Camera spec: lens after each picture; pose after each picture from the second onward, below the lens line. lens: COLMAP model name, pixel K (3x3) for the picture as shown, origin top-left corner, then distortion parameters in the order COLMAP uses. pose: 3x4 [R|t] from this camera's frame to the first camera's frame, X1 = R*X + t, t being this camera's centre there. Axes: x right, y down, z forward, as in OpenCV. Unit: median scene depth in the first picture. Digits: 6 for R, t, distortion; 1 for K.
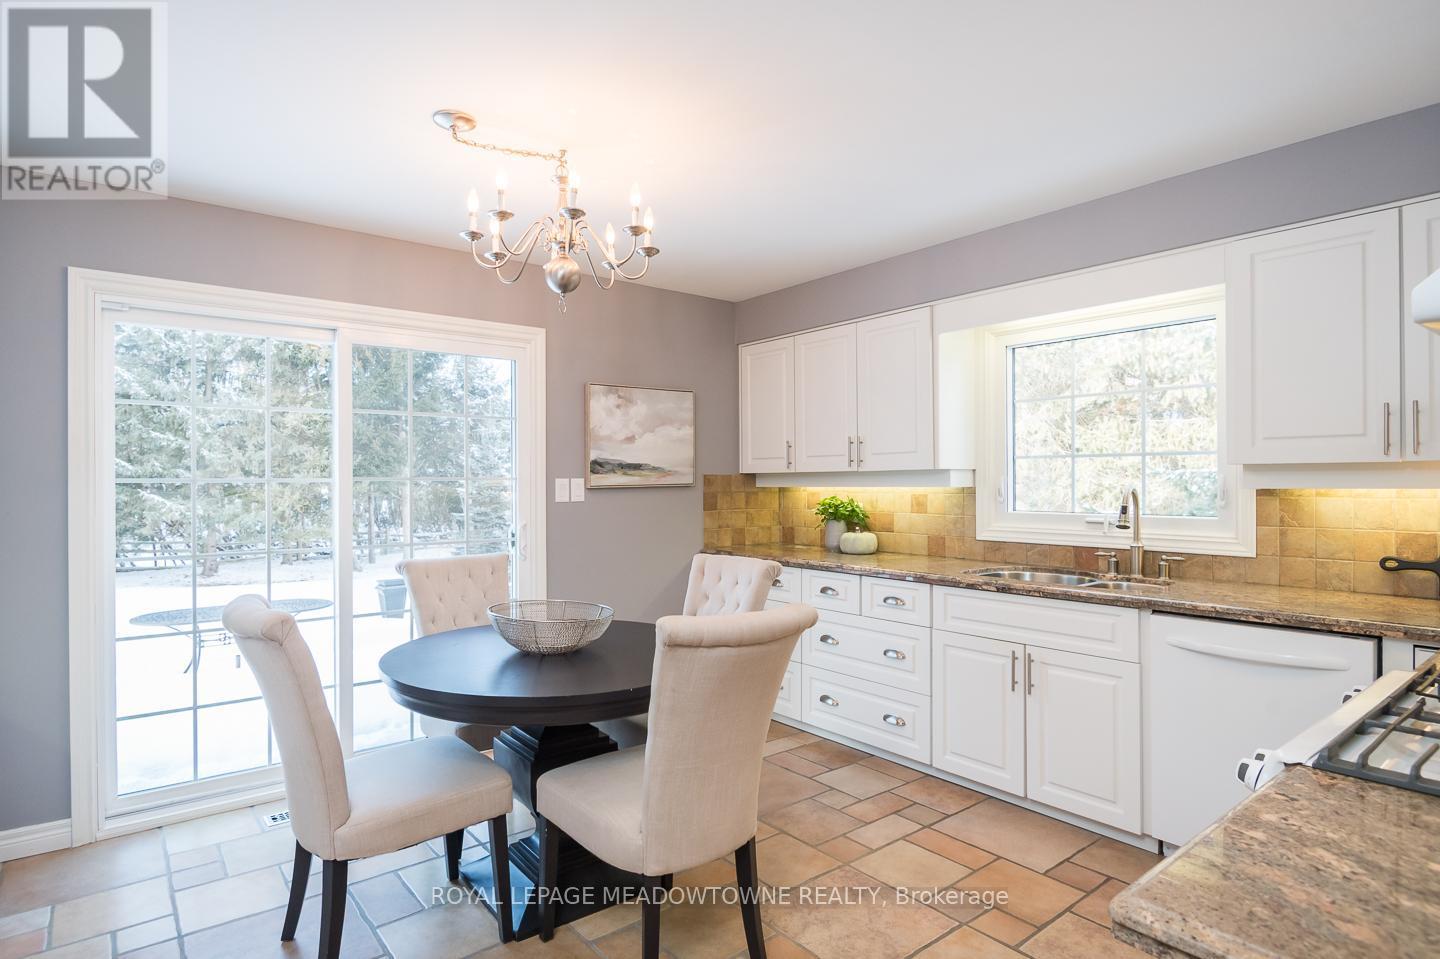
lens RADIAL K [[782.6, 0, 676.4], [0, 782.6, 479.9], [0, 0, 1]] dist [-0.001344, -0.002251]
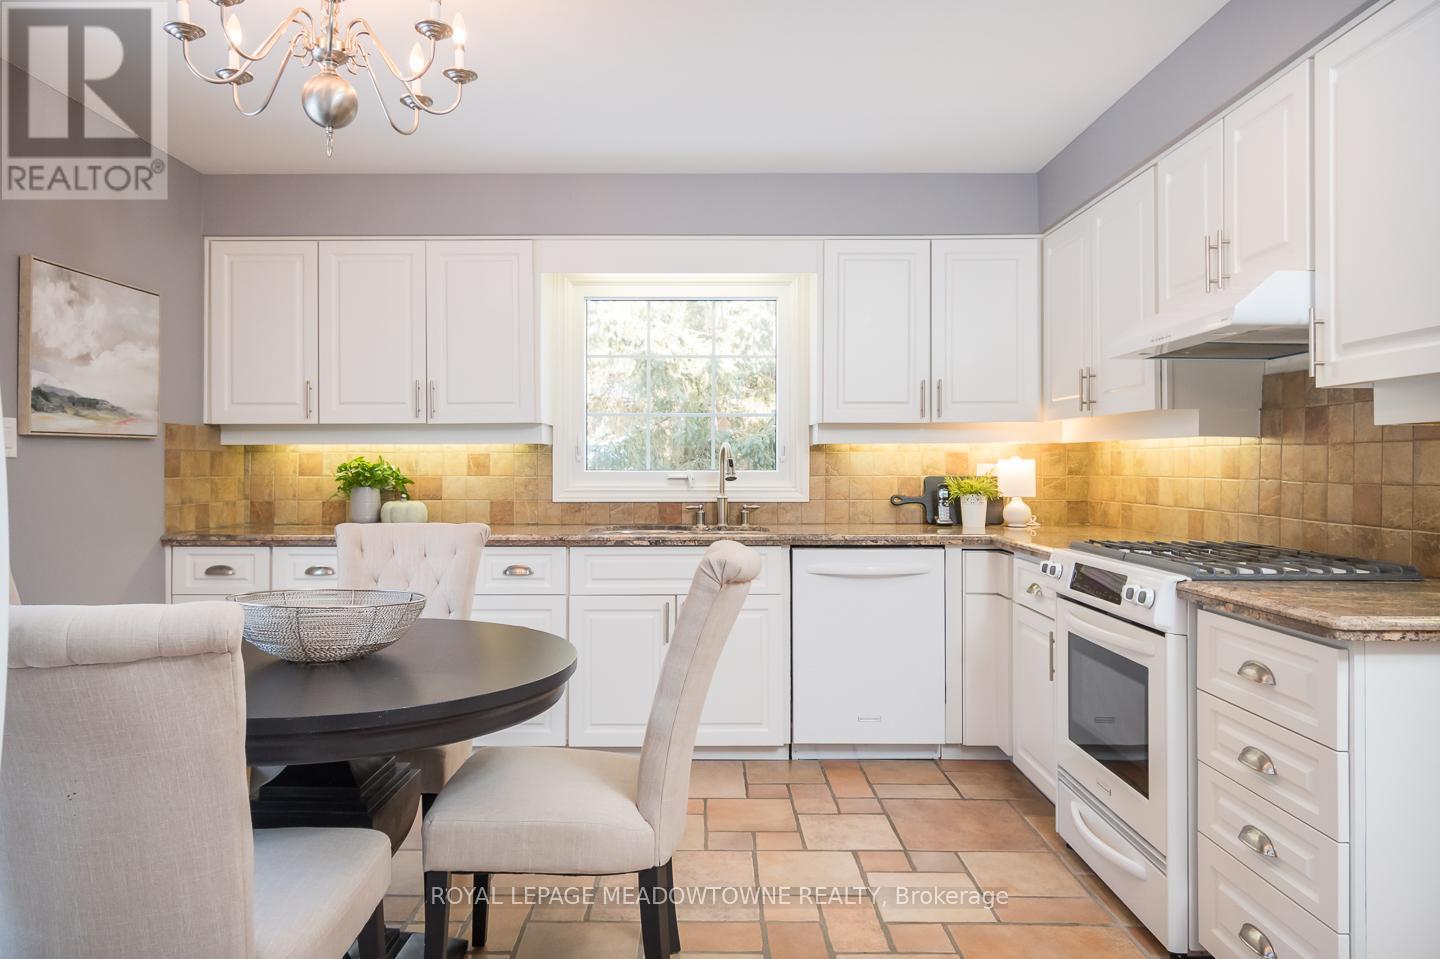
lens RADIAL K [[980.6, 0, 719.2], [0, 980.6, 461.9], [0, 0, 1]] dist [0.000139, -0.001972]
pose [[0.596946, 0.008569, 0.802236, -0.392461], [-0.003900, 0.999962, -0.007779, 0.034575], [-0.802272, 0.001515, 0.596957, 0.144599]]
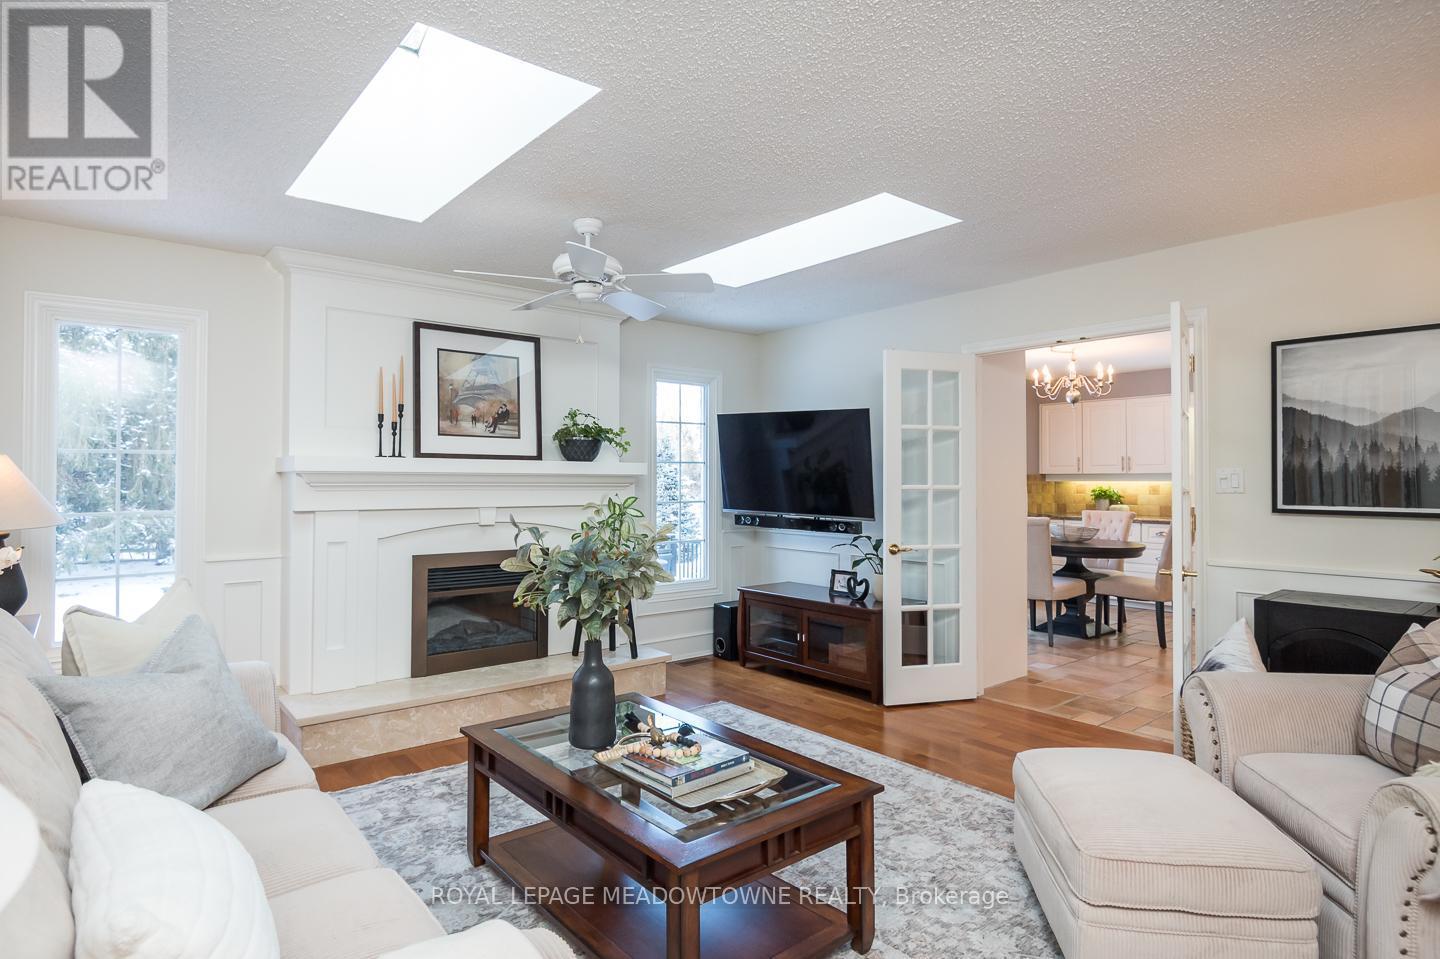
lens RADIAL K [[782.6, 0, 676.4], [0, 782.6, 479.9], [0, 0, 1]] dist [-0.001344, -0.002251]
pose [[0.999763, 0.007537, 0.020419, -0.948654], [-0.007453, 0.999963, -0.004208, 0.022161], [-0.020450, 0.004055, 0.999783, -0.971864]]
